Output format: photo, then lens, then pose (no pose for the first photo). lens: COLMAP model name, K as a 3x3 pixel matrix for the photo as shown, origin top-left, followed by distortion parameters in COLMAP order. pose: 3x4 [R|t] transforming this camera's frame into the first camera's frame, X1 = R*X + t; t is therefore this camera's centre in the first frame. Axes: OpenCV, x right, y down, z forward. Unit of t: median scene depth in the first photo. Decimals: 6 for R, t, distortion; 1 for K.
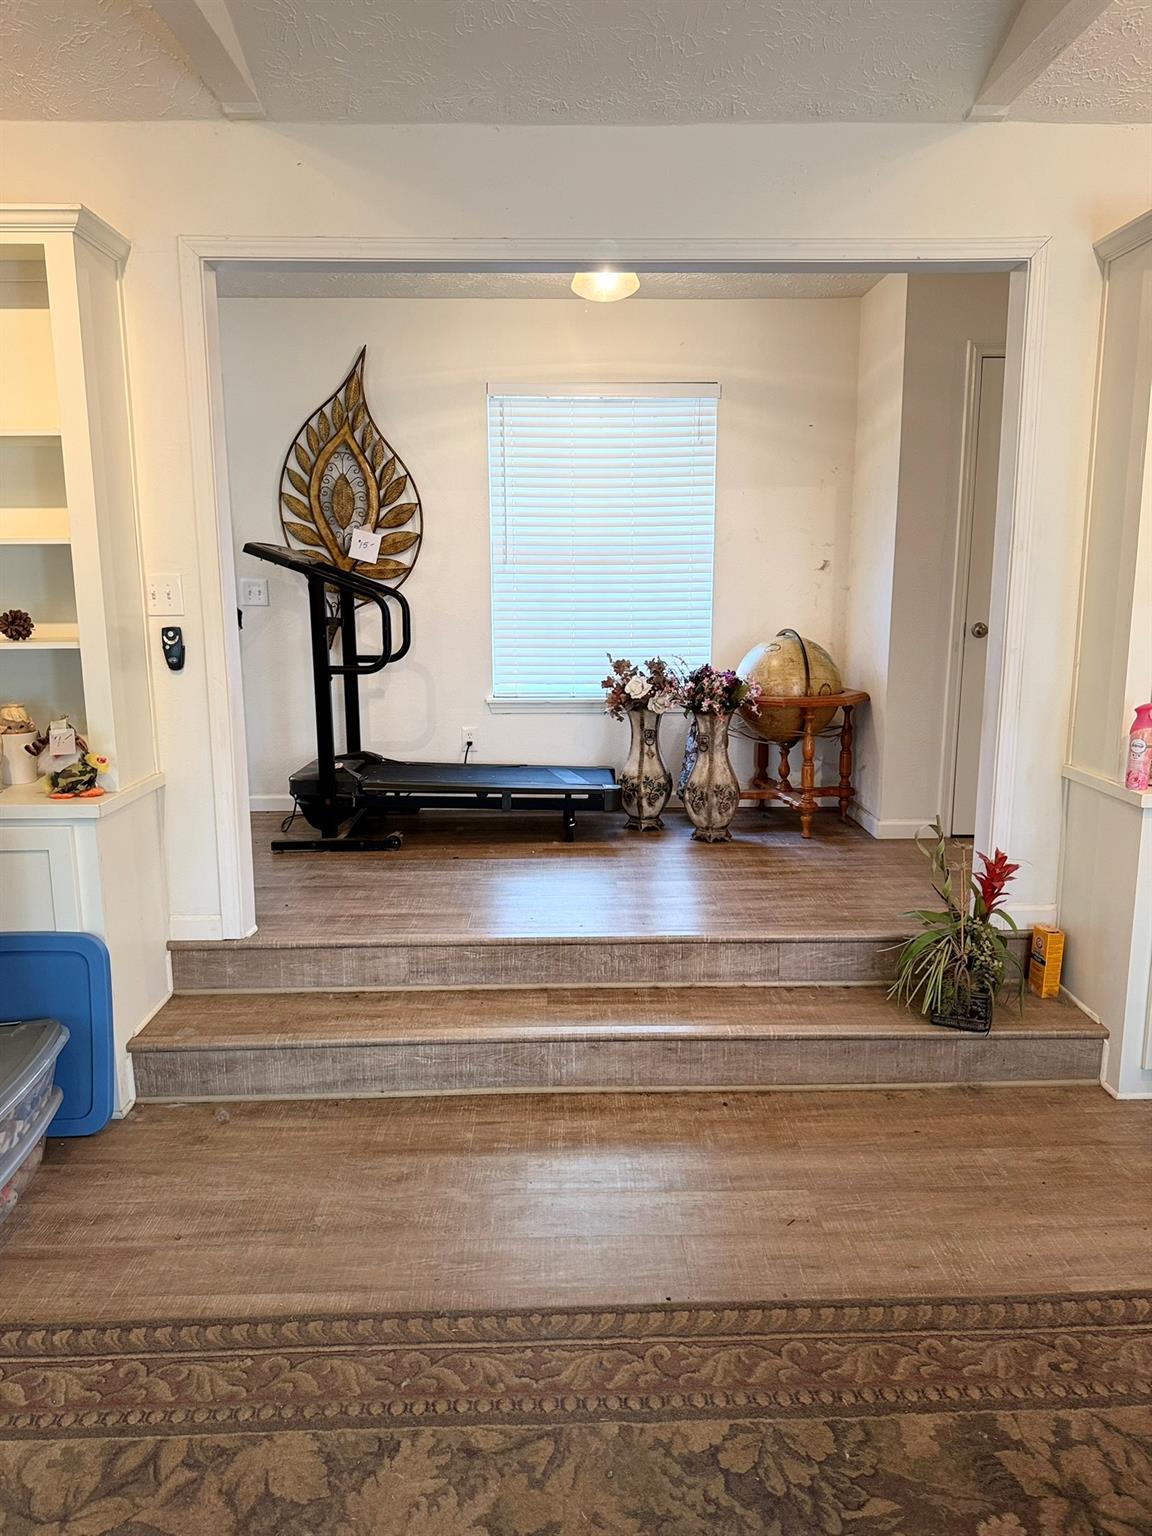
lens RADIAL K [[1090.1, 0, 576.0], [0, 1090.1, 768.0], [0, 0, 1]] dist [-0.000023, -0.002746]
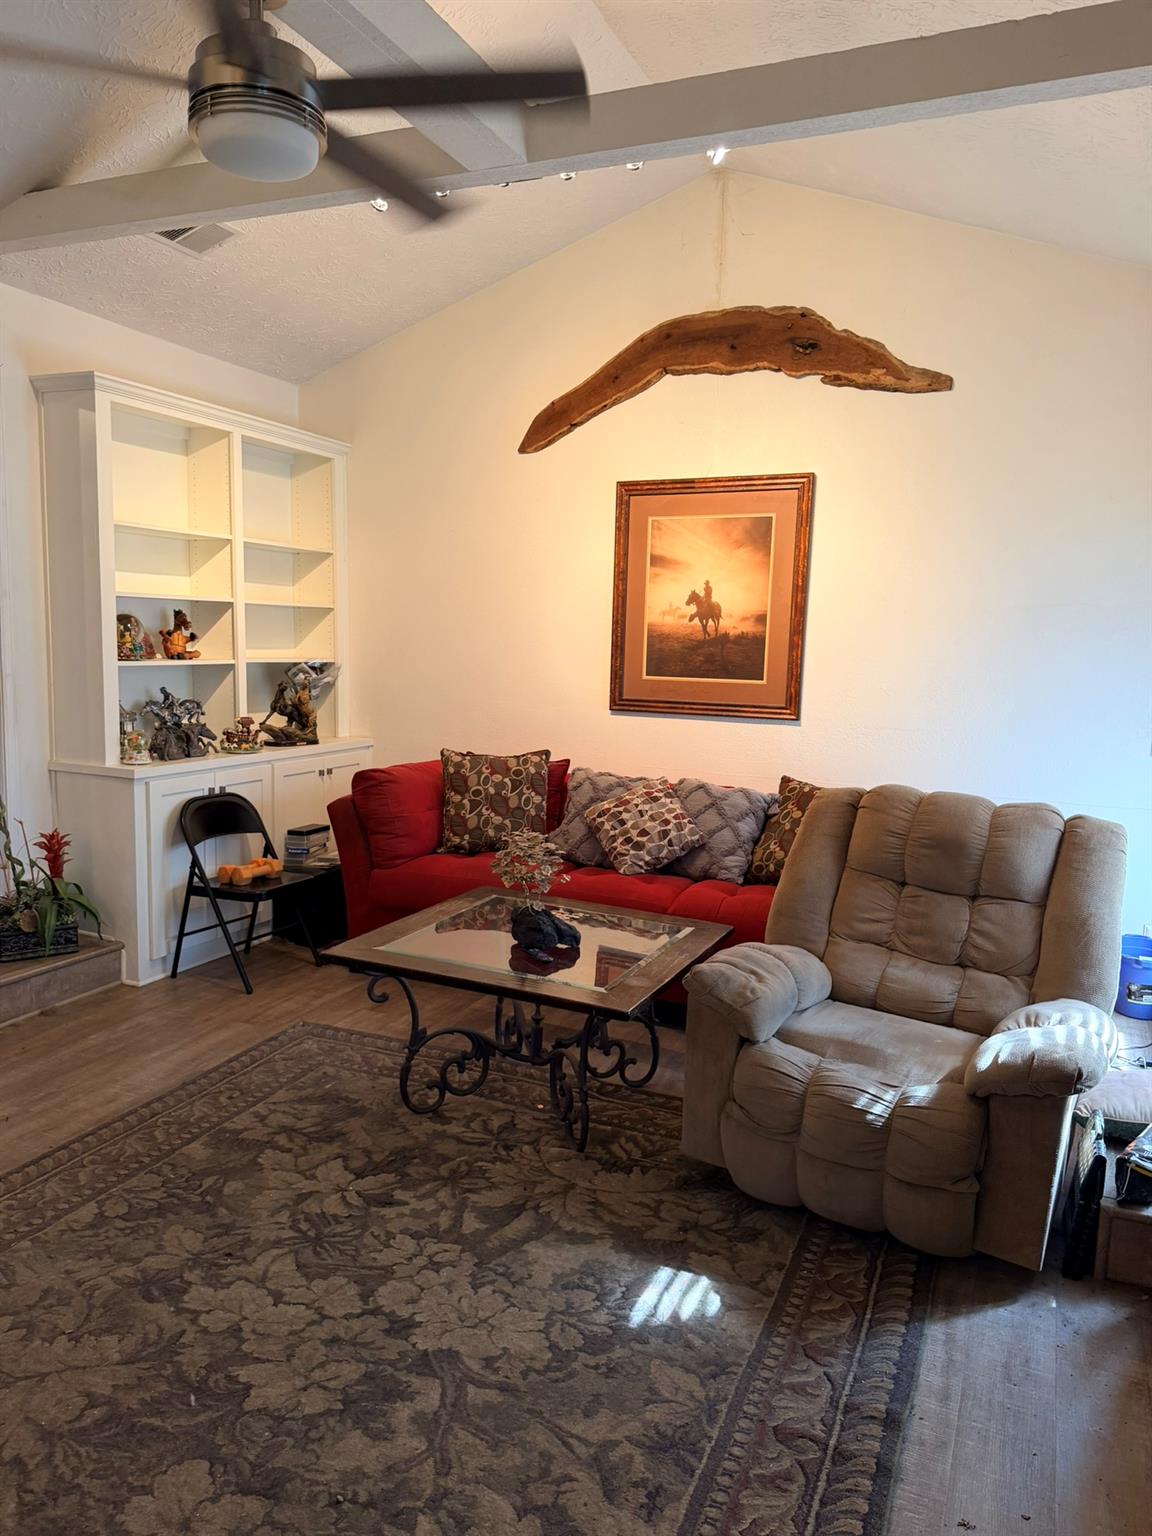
lens RADIAL K [[1067.4, 0, 577.4], [0, 1067.4, 774.5], [0, 0, 1]] dist [0.140794, -0.252850]
pose [[0.421599, -0.098931, 0.901369, -0.826883], [0.128668, 0.990500, 0.048532, 0.054360], [-0.897607, 0.095516, 0.430323, -0.244433]]
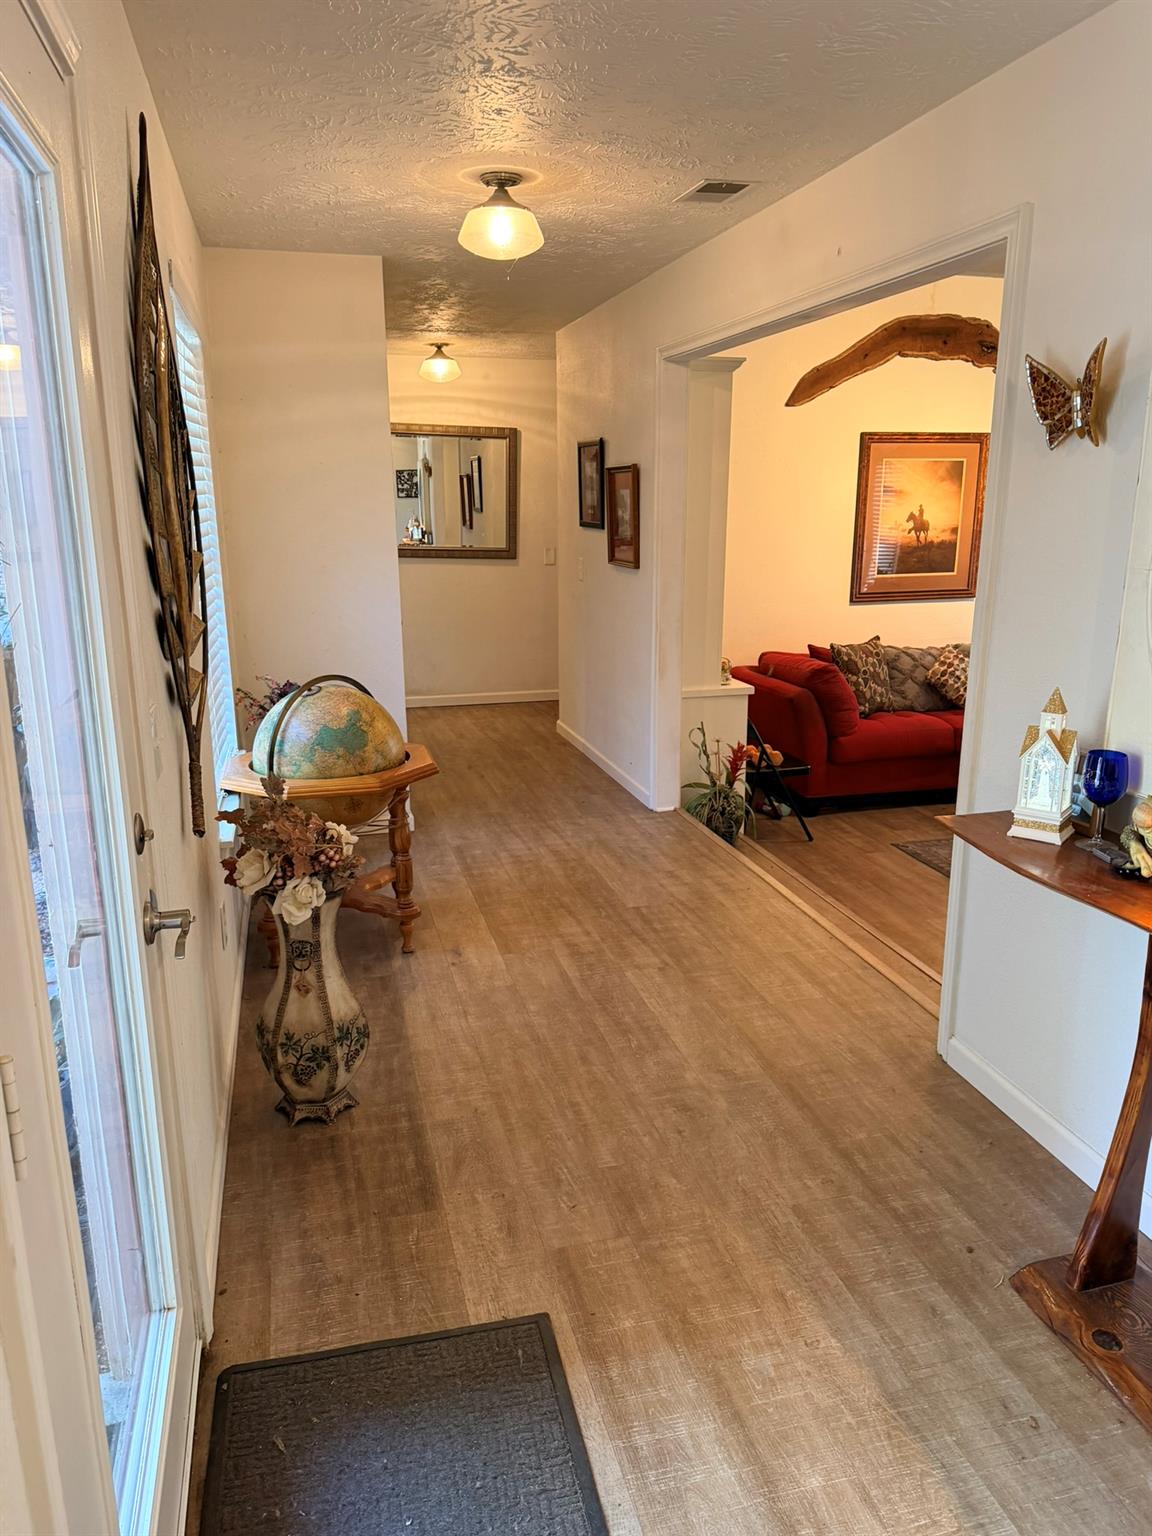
lens RADIAL K [[1071.3, 0, 576.0], [0, 1071.3, 768.0], [0, 0, 1]] dist [0.183017, -0.385599]
pose [[-0.236269, -0.230920, 0.943850, -1.780484], [0.175356, 0.945270, 0.275164, -0.613250], [-0.955734, 0.230522, -0.182845, 2.513956]]
